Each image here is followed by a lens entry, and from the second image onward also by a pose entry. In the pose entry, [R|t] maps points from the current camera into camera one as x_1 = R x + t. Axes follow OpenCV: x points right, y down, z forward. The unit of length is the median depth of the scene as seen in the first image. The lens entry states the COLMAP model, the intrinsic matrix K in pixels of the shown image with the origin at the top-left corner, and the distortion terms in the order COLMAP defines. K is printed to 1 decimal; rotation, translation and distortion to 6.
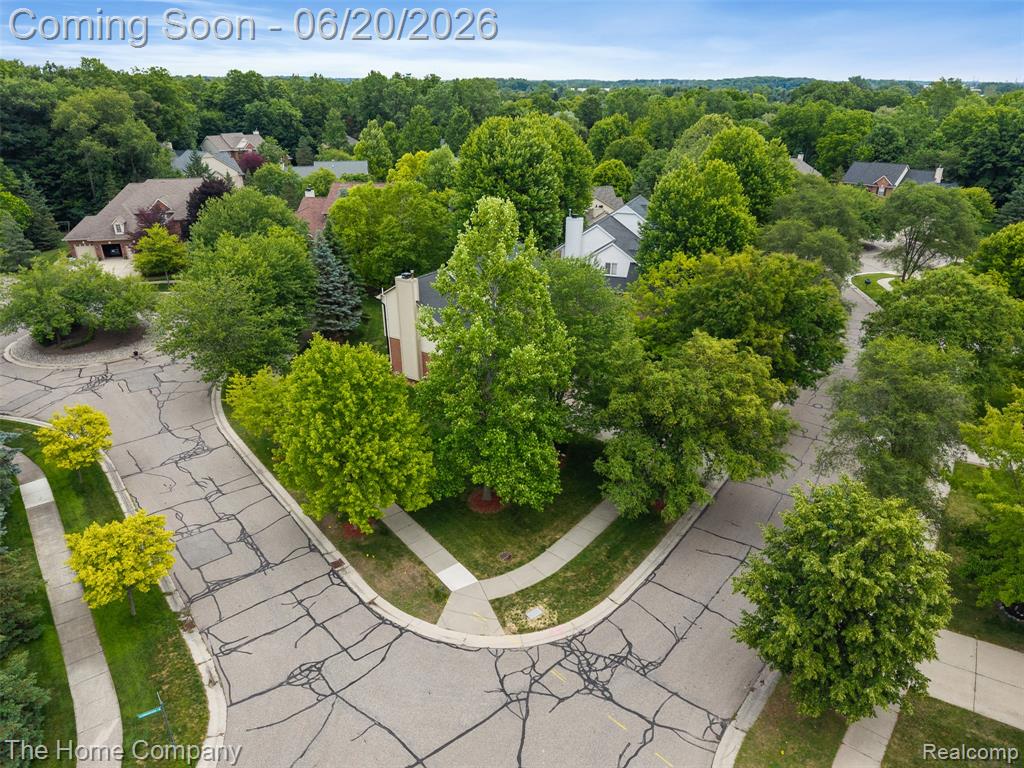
lens RADIAL K [[688.1, 0, 515.1], [0, 688.1, 390.8], [0, 0, 1]] dist [0.020110, -0.016421]
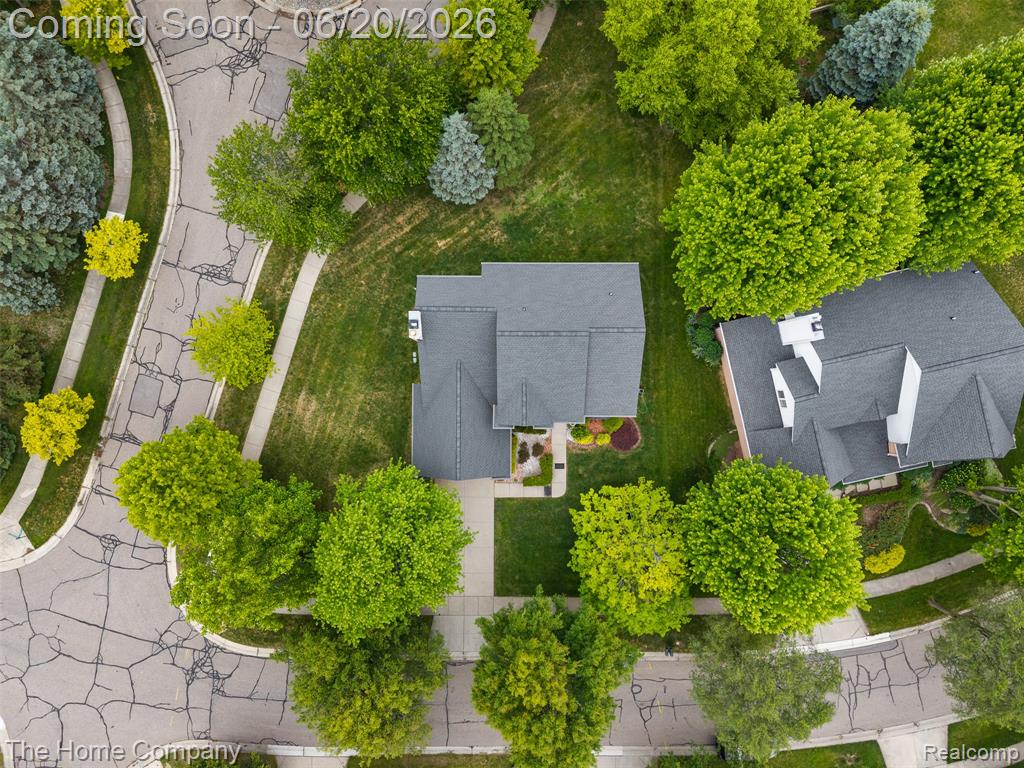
lens RADIAL K [[688.1, 0, 512.9], [0, 688.1, 383.1], [0, 0, 1]] dist [0.020110, -0.016421]
pose [[0.559399, 0.828898, -0.000490, -0.043469], [-0.339827, 0.229879, 0.911961, -1.517059], [0.756036, -0.509984, 0.410276, 1.103901]]
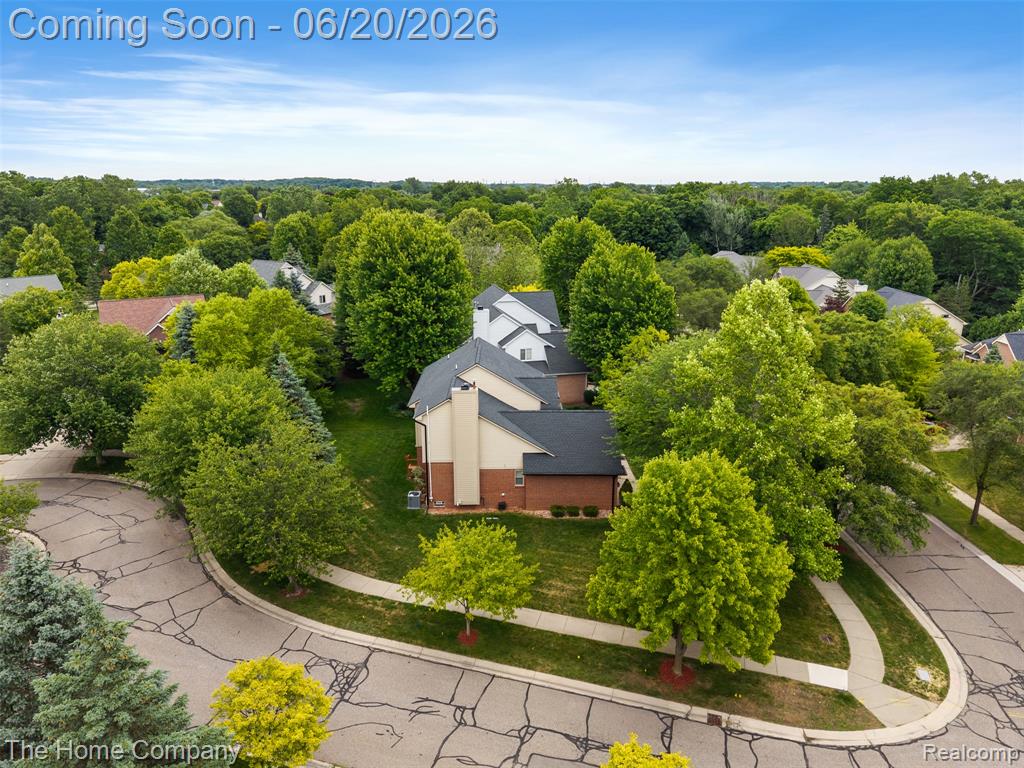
lens RADIAL K [[688.1, 0, 516.0], [0, 688.1, 387.9], [0, 0, 1]] dist [0.020110, -0.016421]
pose [[0.819912, -0.164459, 0.548359, -0.905949], [0.234851, 0.970166, -0.060187, -0.154650], [-0.522101, 0.178130, 0.834074, 0.382366]]
